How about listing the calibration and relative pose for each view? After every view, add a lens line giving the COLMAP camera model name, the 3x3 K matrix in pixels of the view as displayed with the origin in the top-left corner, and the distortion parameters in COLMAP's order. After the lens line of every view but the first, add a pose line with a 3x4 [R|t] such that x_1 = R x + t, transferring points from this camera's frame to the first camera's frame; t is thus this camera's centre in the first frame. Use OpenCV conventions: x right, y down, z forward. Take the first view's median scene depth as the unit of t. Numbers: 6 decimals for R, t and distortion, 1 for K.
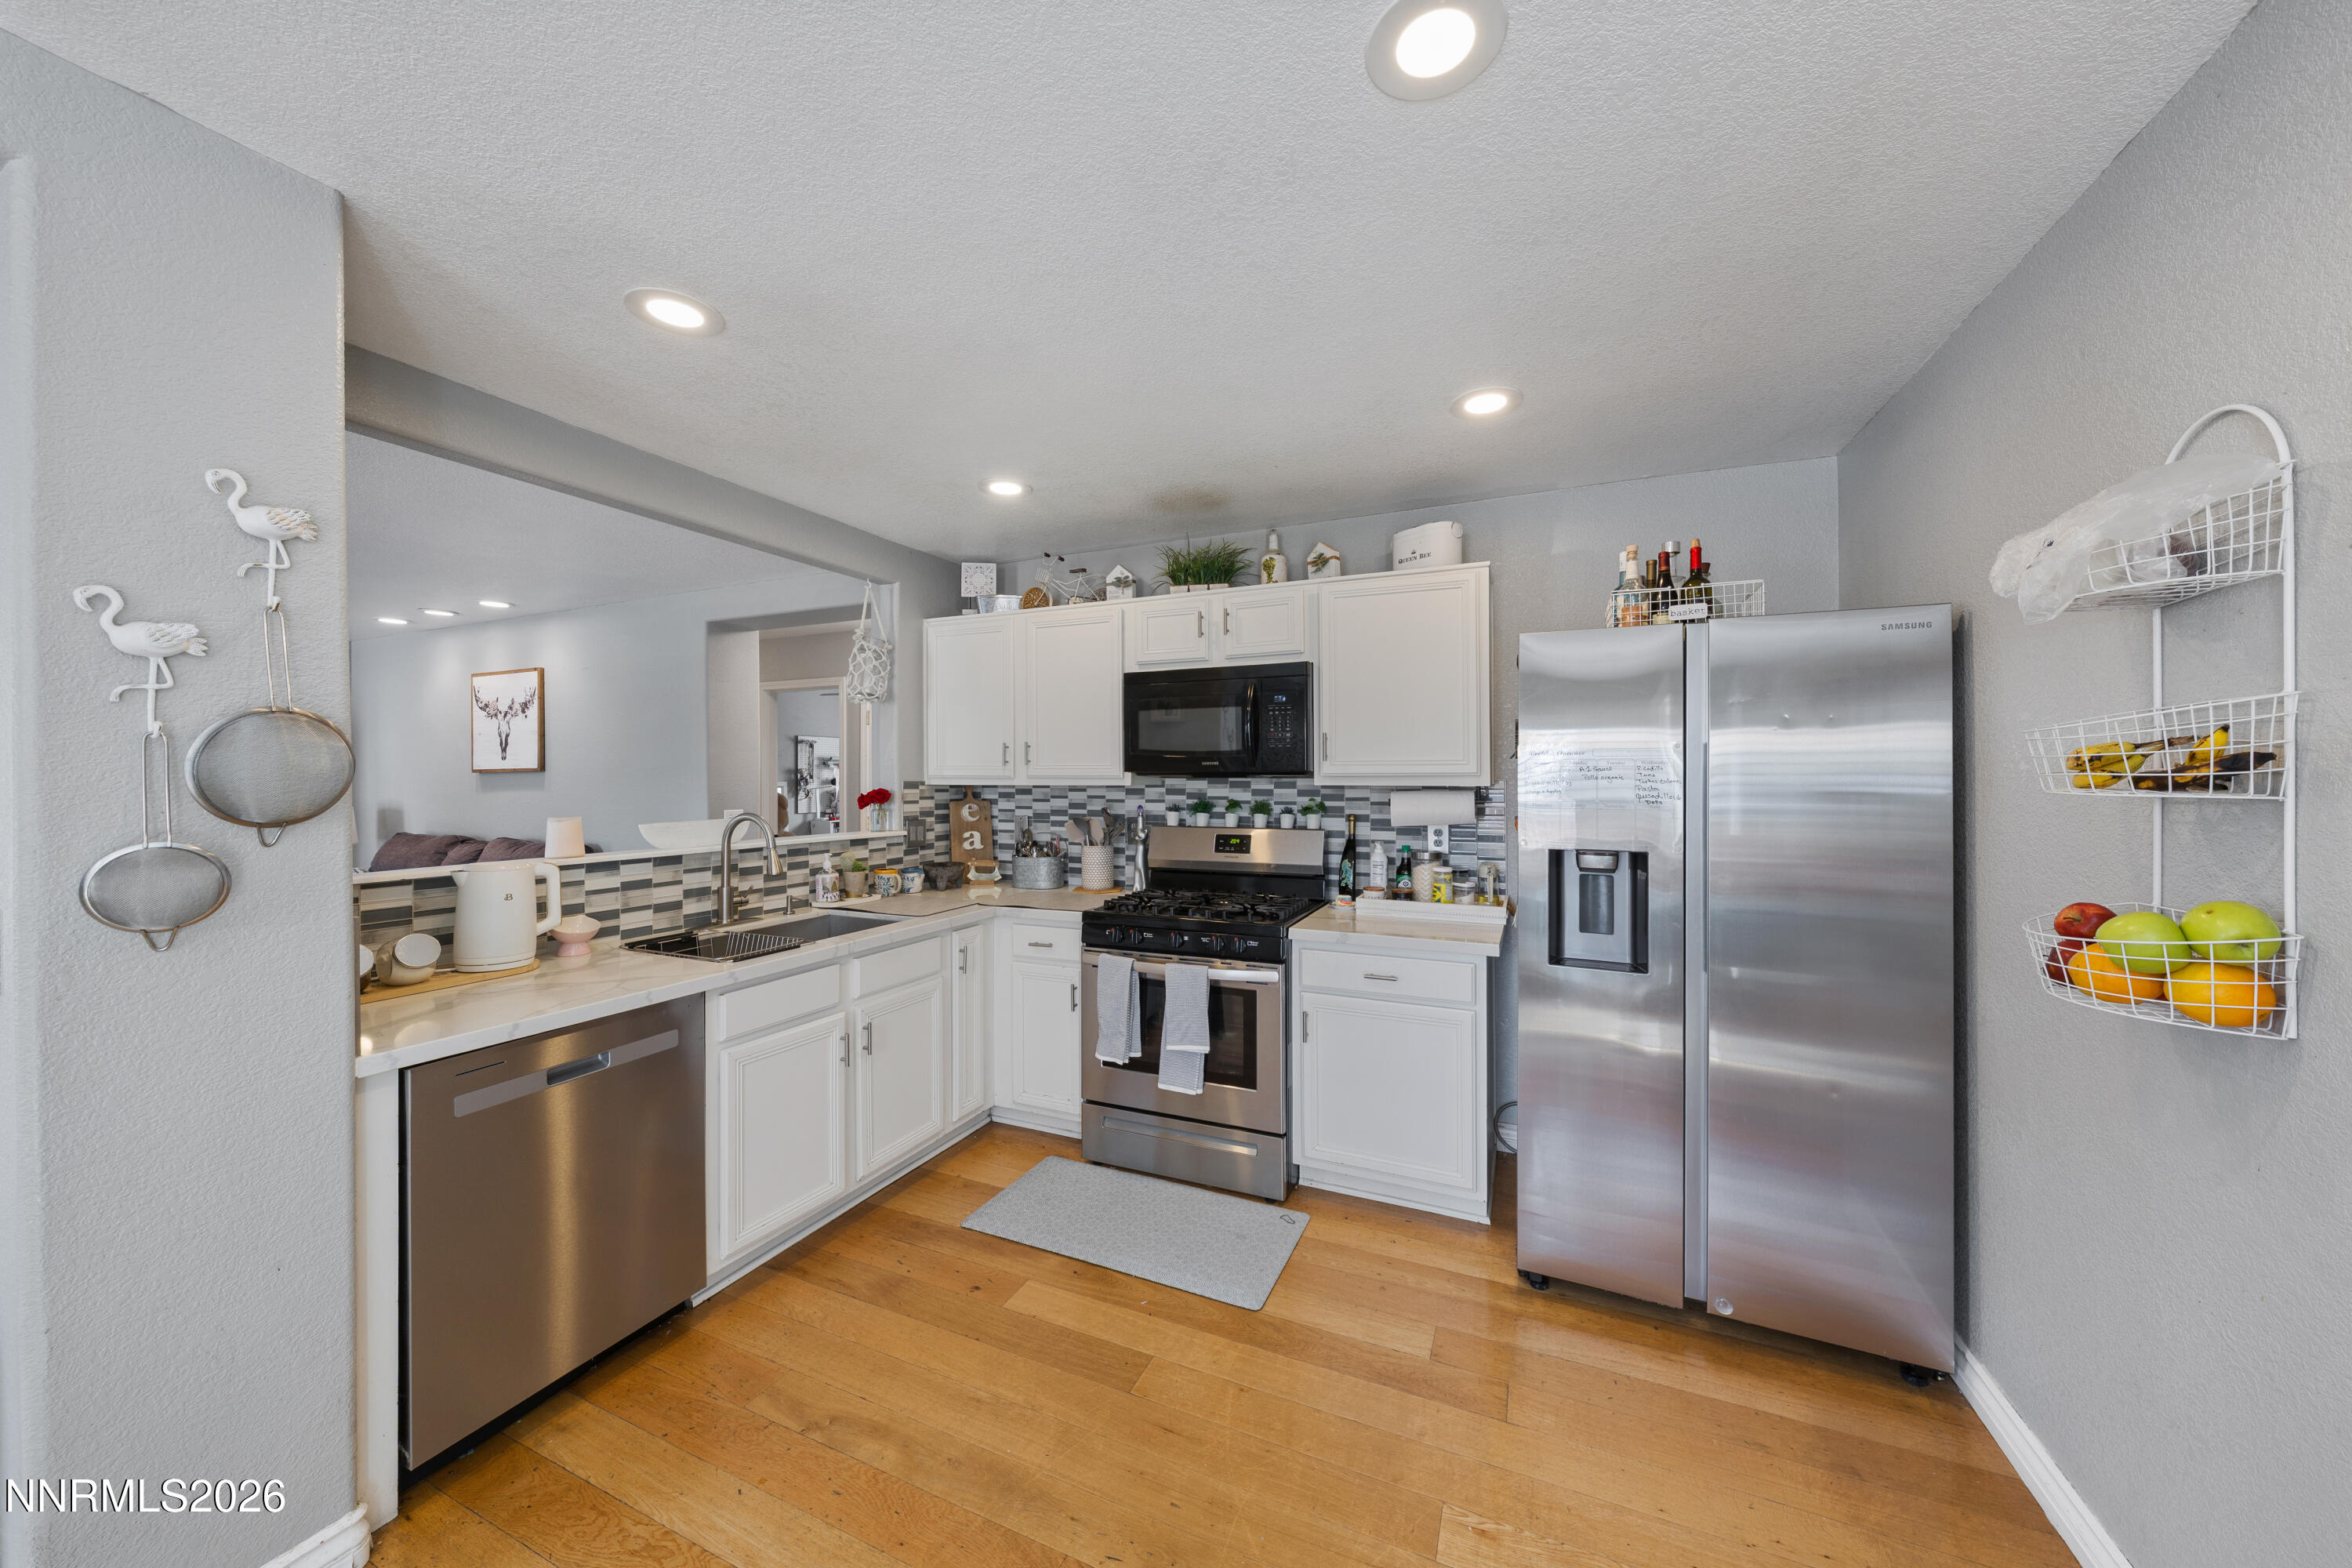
lens RADIAL K [[802.8, 0, 1181.2], [0, 802.8, 773.5], [0, 0, 1]] dist [-0.000297, -0.000041]
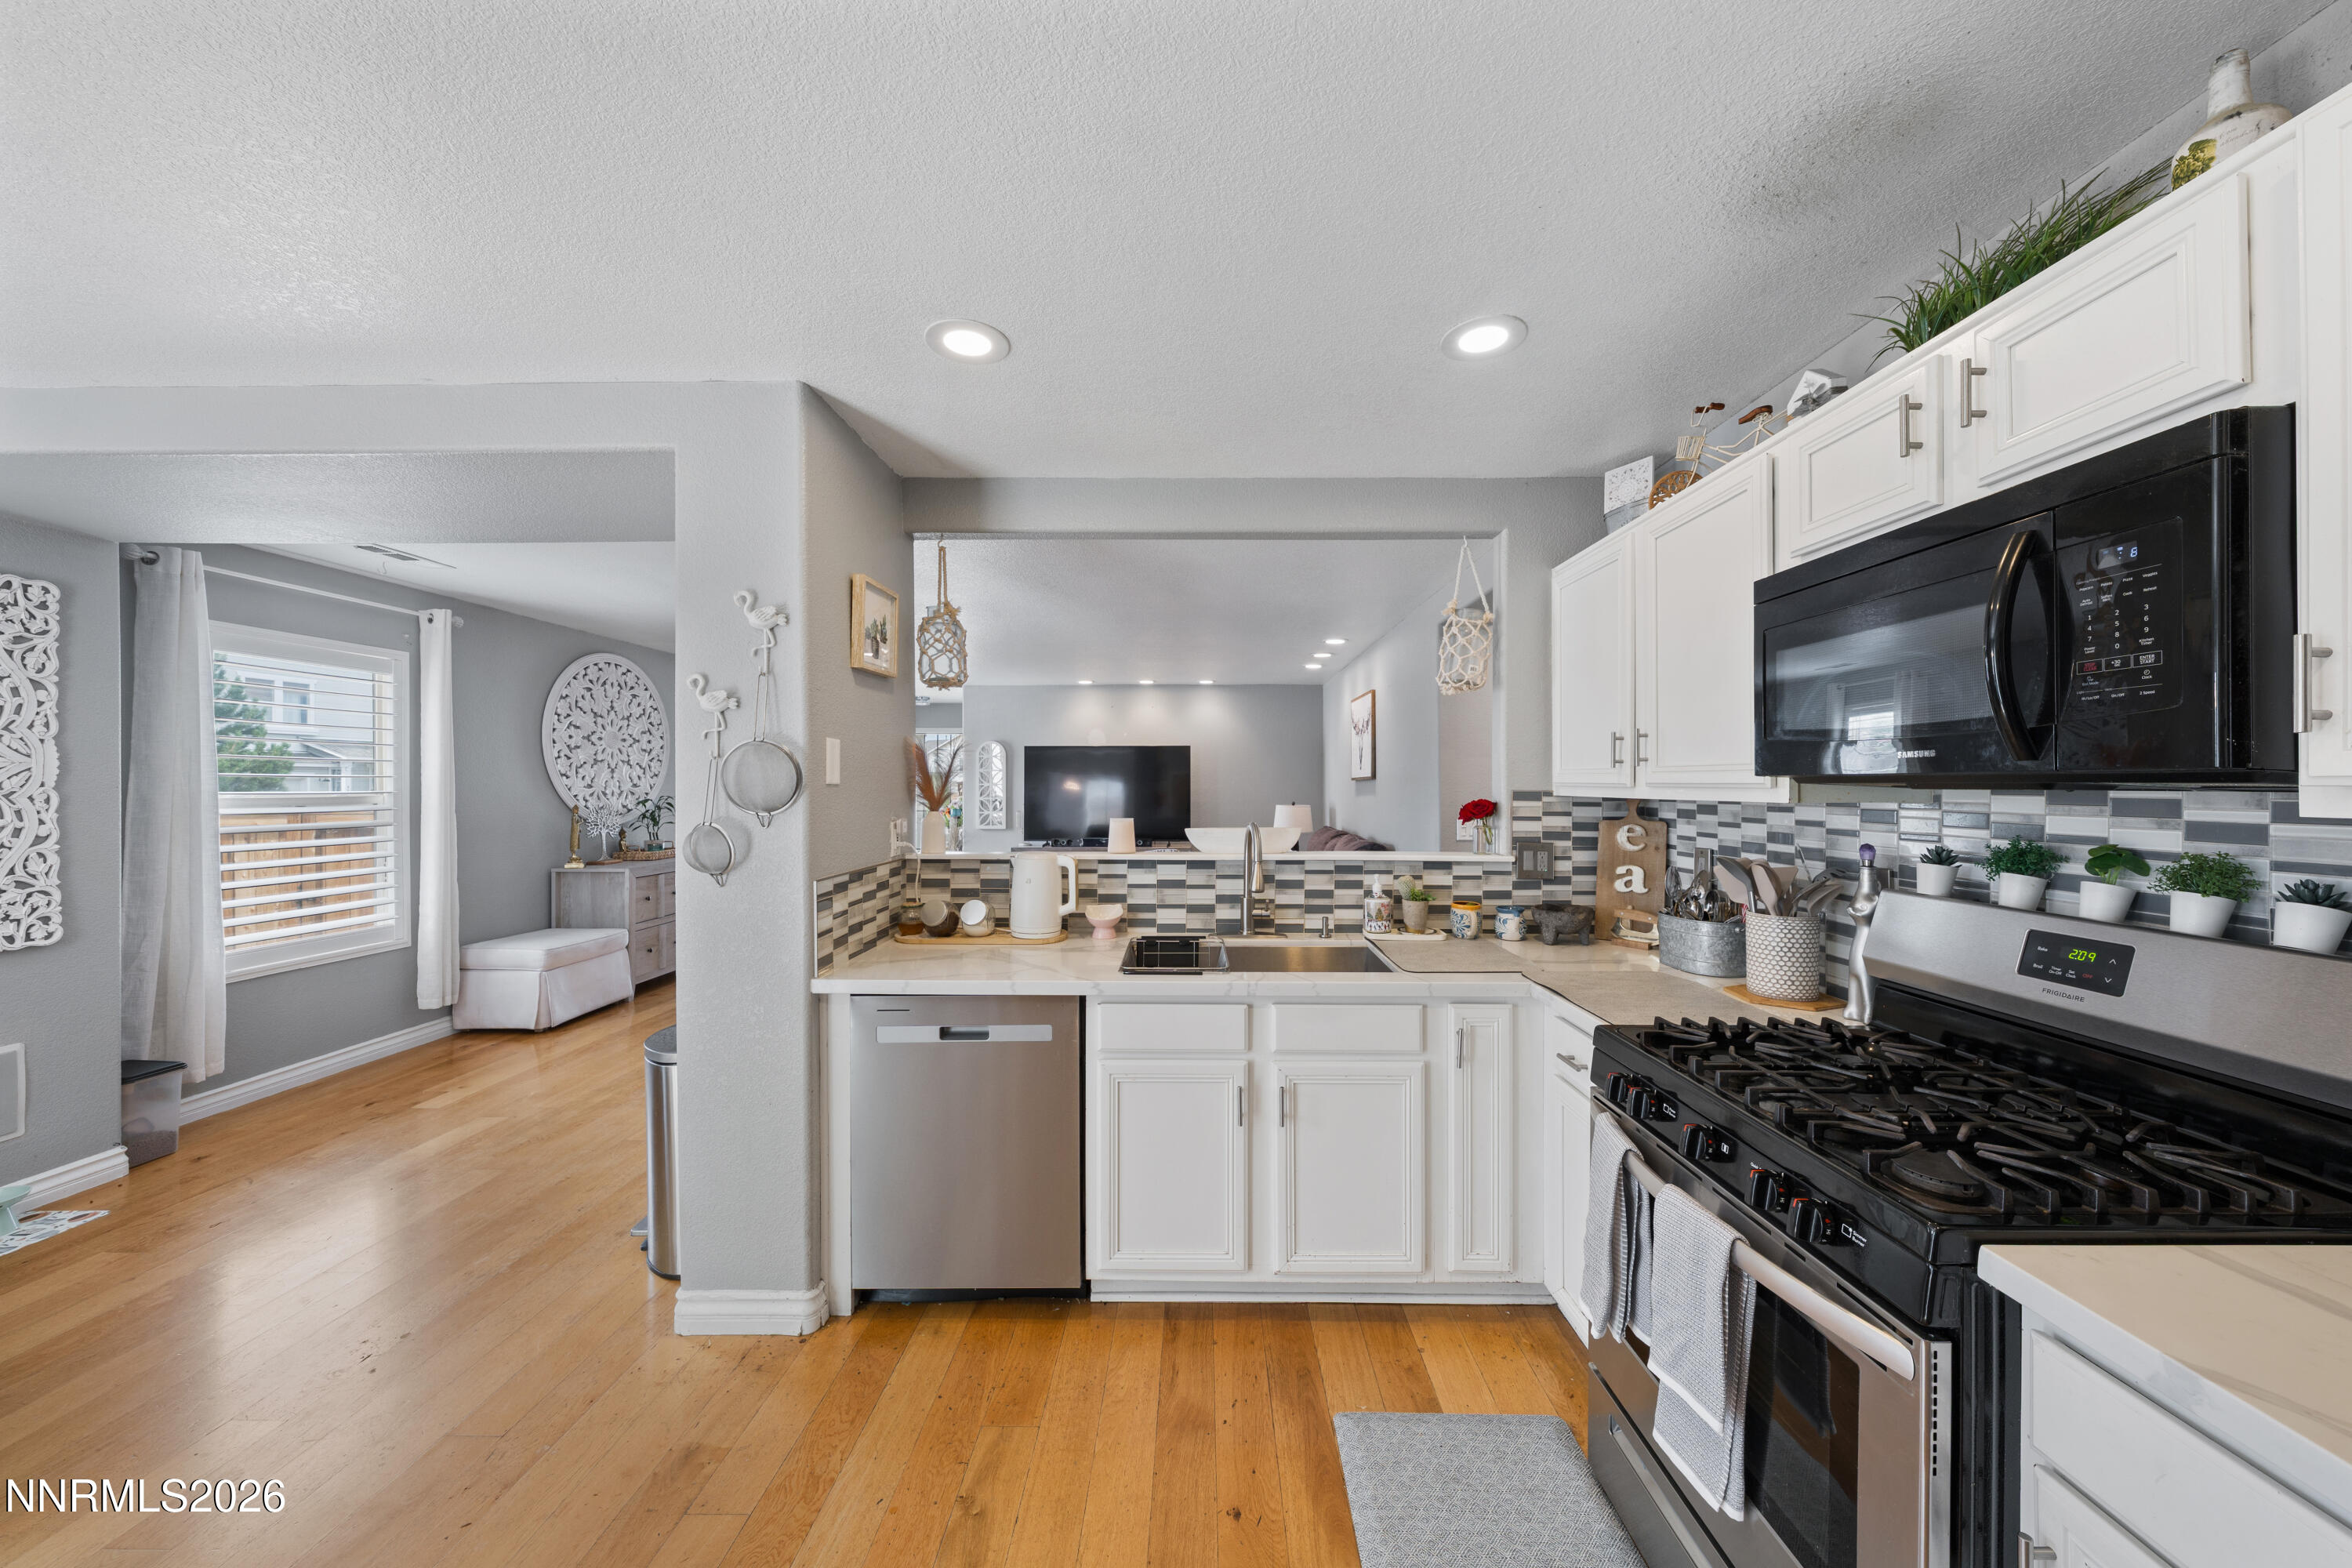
lens RADIAL K [[802.8, 0, 1195.2], [0, 802.8, 784.8], [0, 0, 1]] dist [-0.000297, -0.000041]
pose [[0.398656, 0.002866, -0.917096, 0.246677], [0.001516, 0.999992, 0.003784, 0.001085], [0.917099, -0.002899, 0.398648, 0.460079]]
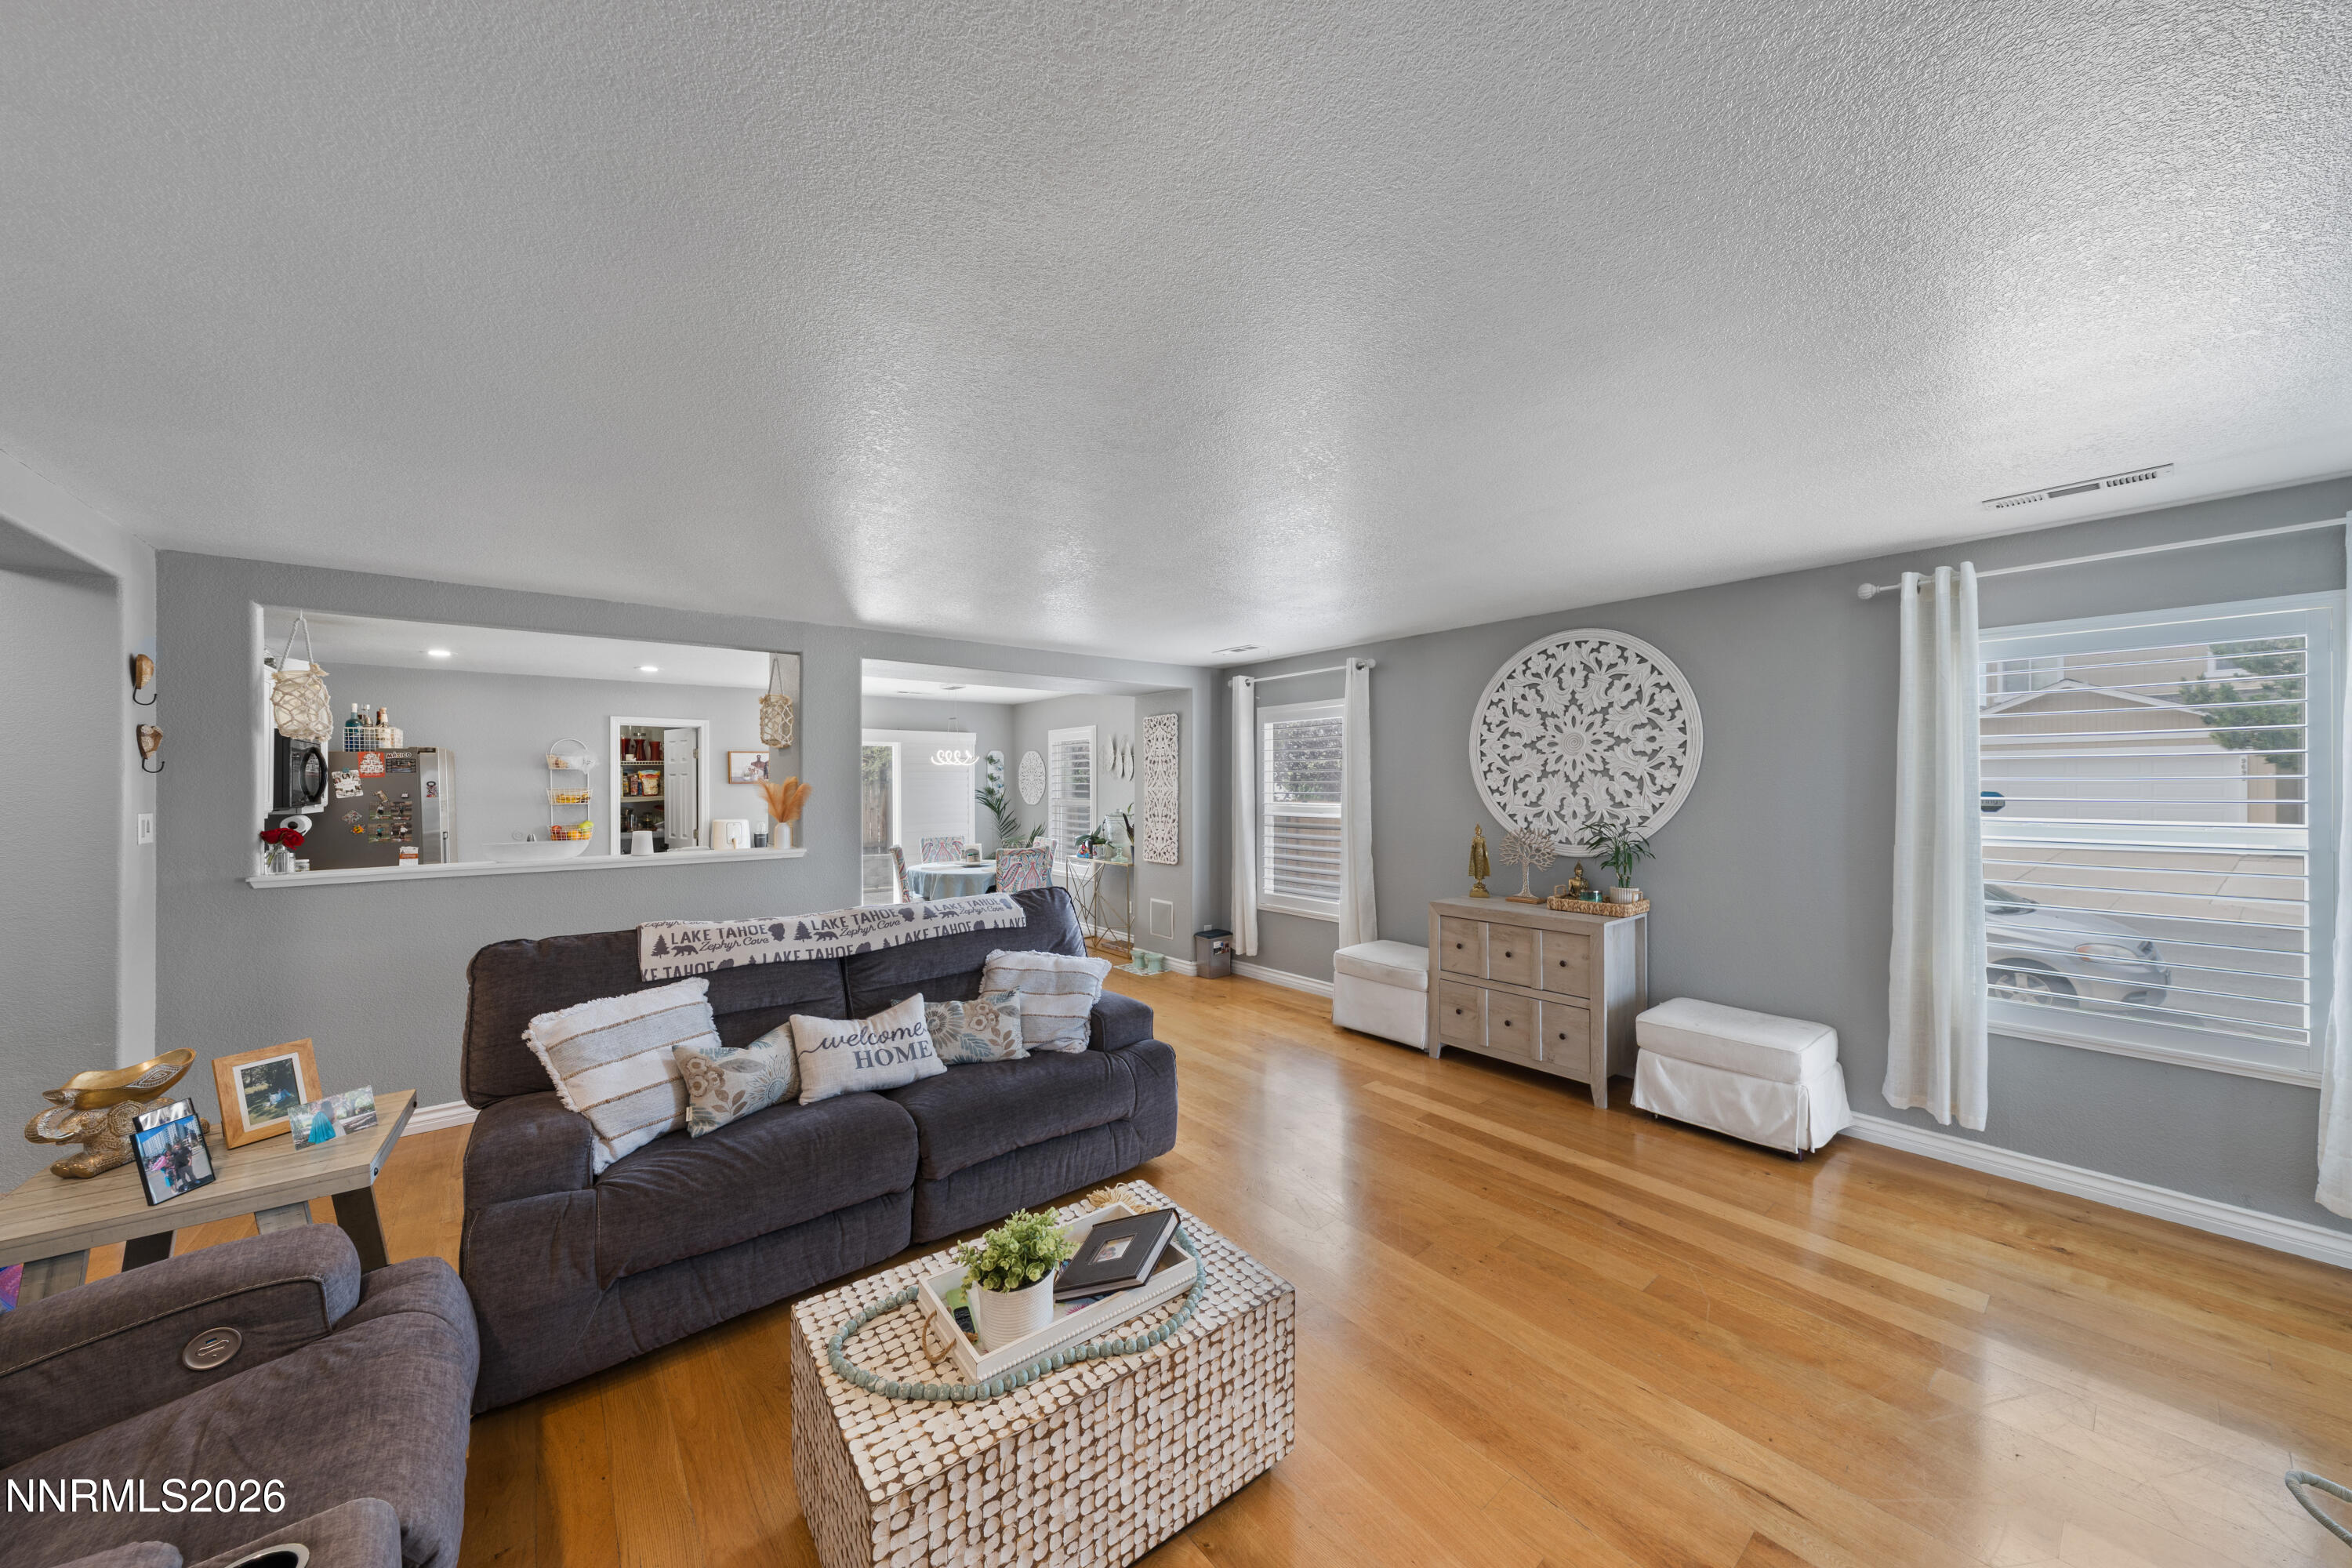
lens RADIAL K [[802.8, 0, 1187.9], [0, 802.8, 788.2], [0, 0, 1]] dist [-0.000297, -0.000041]
pose [[-0.892107, 0.005840, 0.451787, -1.852463], [0.009083, 0.999946, 0.005010, -0.030851], [-0.451733, 0.008573, -0.892112, 1.438895]]
